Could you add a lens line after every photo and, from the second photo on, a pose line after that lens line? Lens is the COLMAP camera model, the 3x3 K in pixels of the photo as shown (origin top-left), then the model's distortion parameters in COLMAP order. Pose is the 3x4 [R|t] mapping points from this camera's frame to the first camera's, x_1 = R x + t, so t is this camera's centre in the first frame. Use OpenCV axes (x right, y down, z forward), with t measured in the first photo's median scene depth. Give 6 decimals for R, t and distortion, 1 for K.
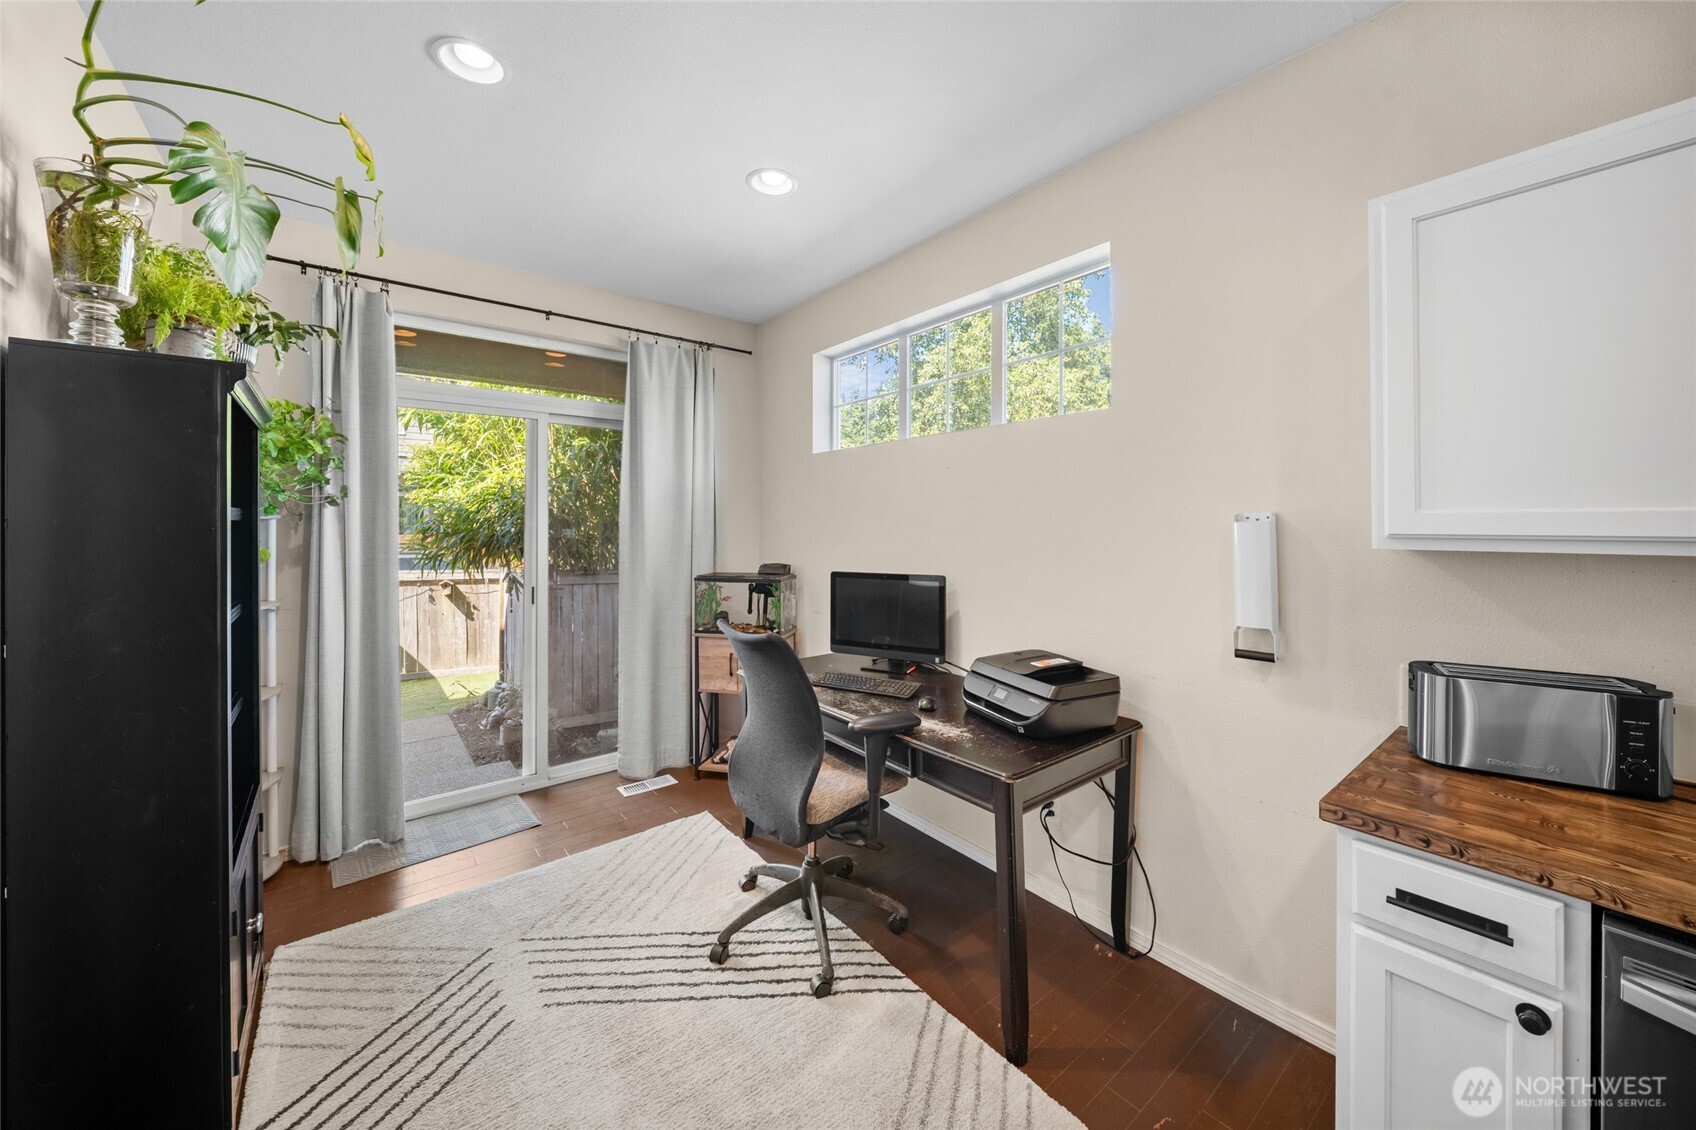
lens RADIAL K [[604.1, 0, 853.1], [0, 604.1, 518.0], [0, 0, 1]] dist [-0.002571, -0.002175]
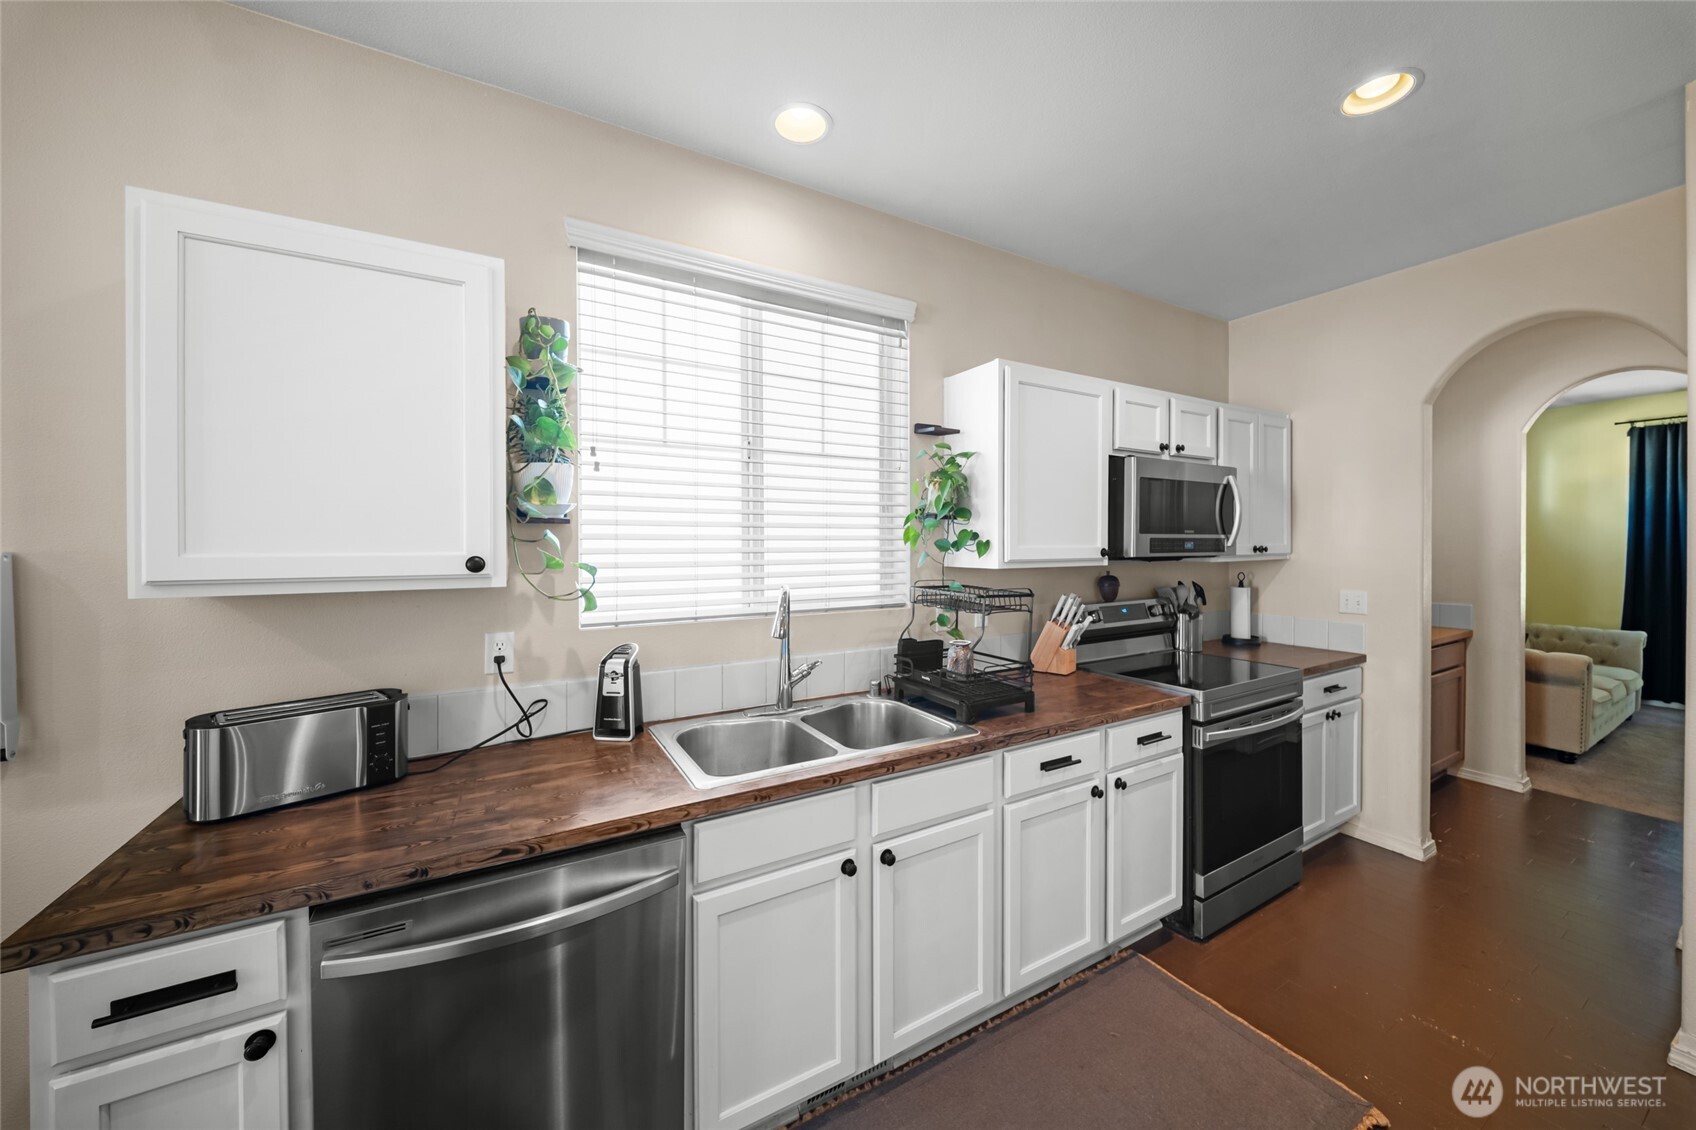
lens RADIAL K [[604.1, 0, 847.6], [0, 604.1, 549.6], [0, 0, 1]] dist [-0.002571, -0.002175]
pose [[0.156020, -0.003573, 0.987747, 0.106331], [-0.003654, 0.999985, 0.004194, -0.013823], [-0.987747, -0.004263, 0.156004, -0.069836]]
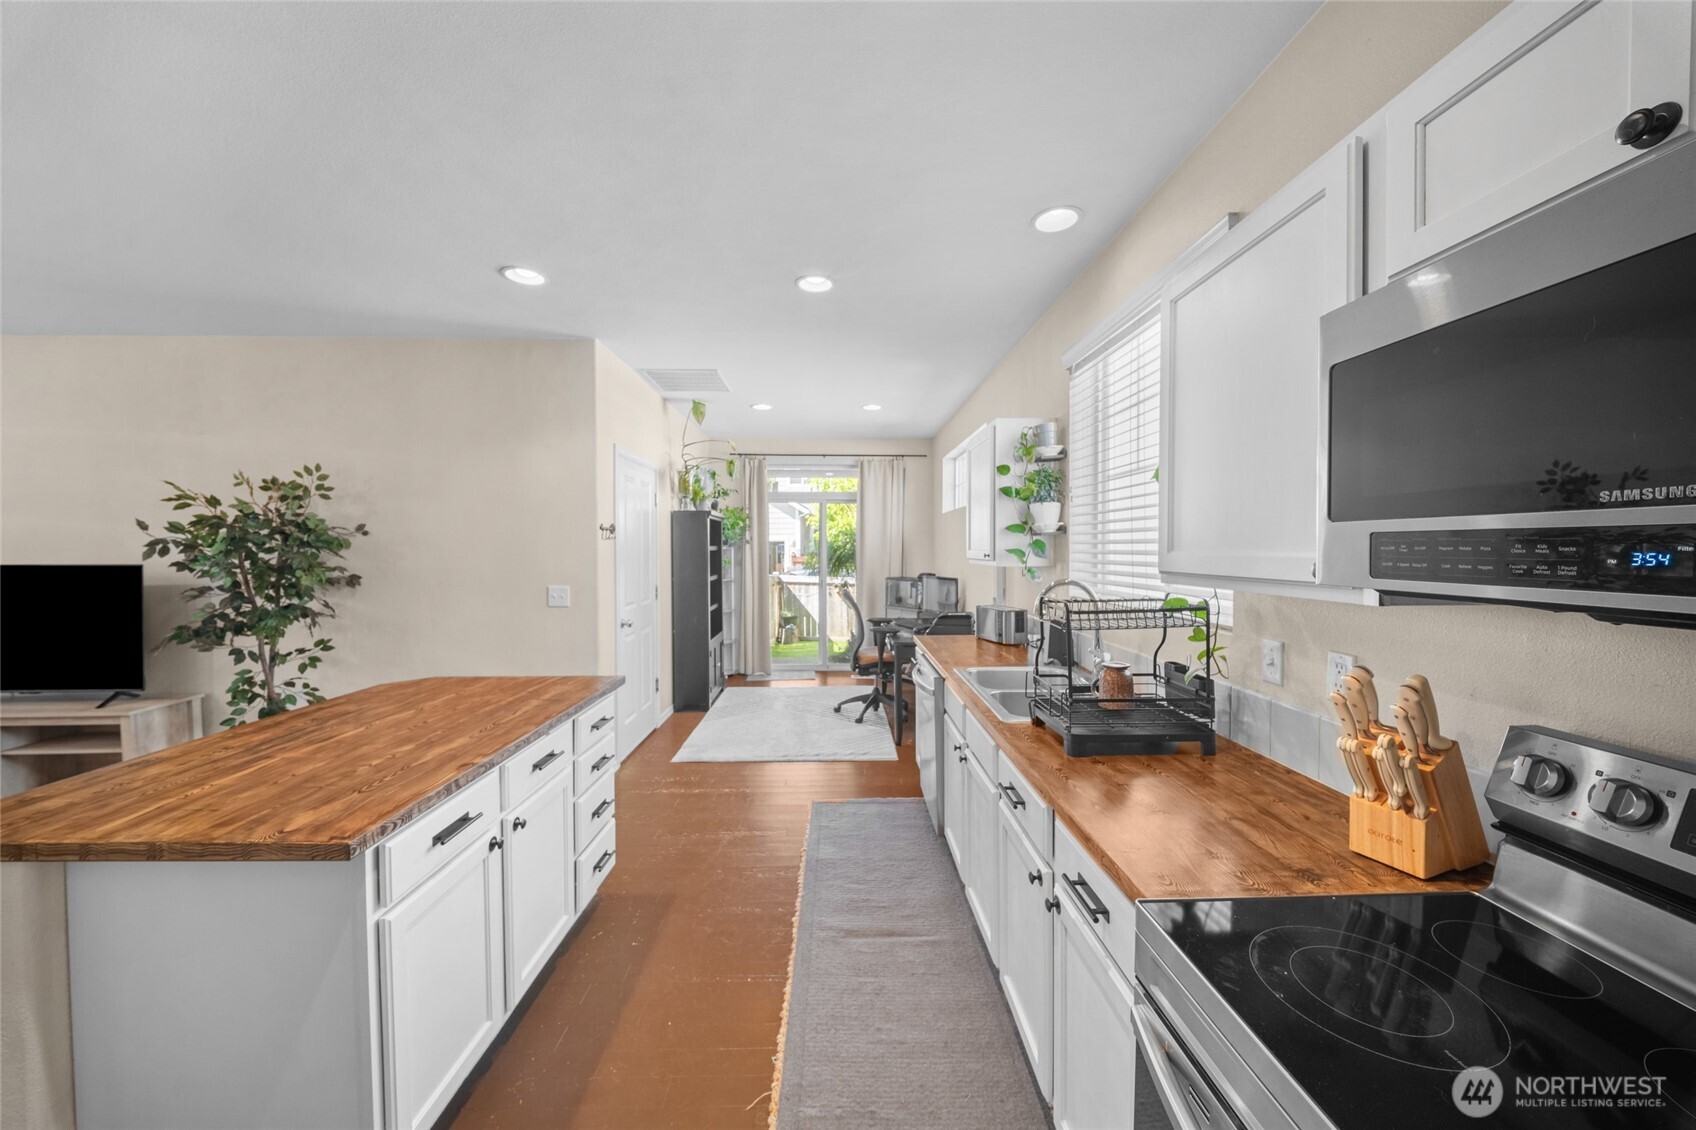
lens RADIAL K [[604.1, 0, 848.7], [0, 604.1, 567.7], [0, 0, 1]] dist [-0.002571, -0.002175]
pose [[0.789618, 0.019872, -0.613277, 1.236412], [0.008078, 0.999052, 0.042773, -0.030713], [0.613546, -0.038729, 0.788709, -0.916055]]
